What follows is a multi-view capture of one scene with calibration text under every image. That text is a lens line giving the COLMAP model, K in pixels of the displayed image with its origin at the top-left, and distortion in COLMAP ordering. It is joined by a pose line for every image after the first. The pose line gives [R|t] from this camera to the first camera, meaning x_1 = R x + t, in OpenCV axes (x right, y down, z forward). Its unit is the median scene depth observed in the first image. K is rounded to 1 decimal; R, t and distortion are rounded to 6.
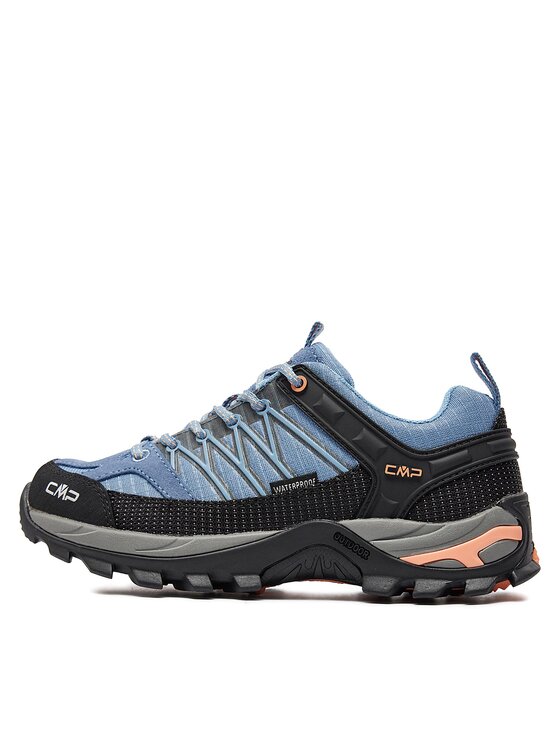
lens RADIAL K [[980.0, 0, 280.0], [0, 980.0, 373.0], [0, 0, 1]] dist [-0.026485, -0.021899]
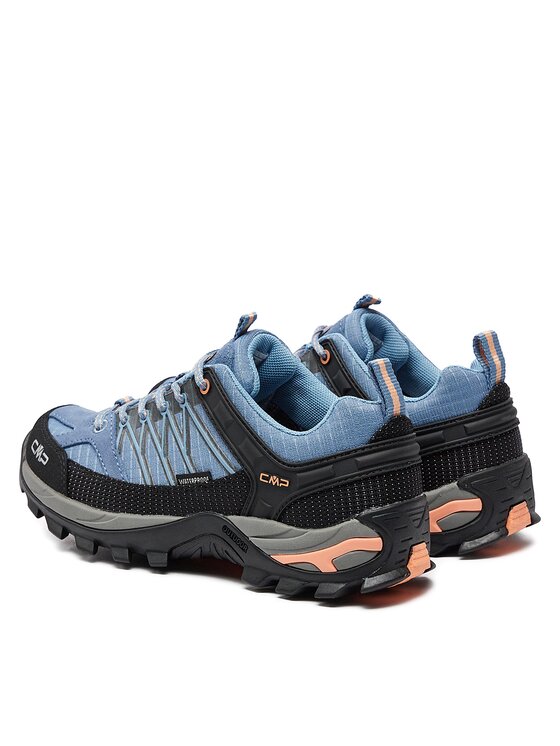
lens RADIAL K [[2195.1, 0, 280.0], [0, 2195.1, 373.0], [0, 0, 1]] dist [0.068903, 0.316830]
pose [[0.907637, 0.079083, -0.412240, 1.125837], [0.027773, 0.968626, 0.246966, -0.617957], [0.418837, -0.235605, 0.876964, -1.118273]]
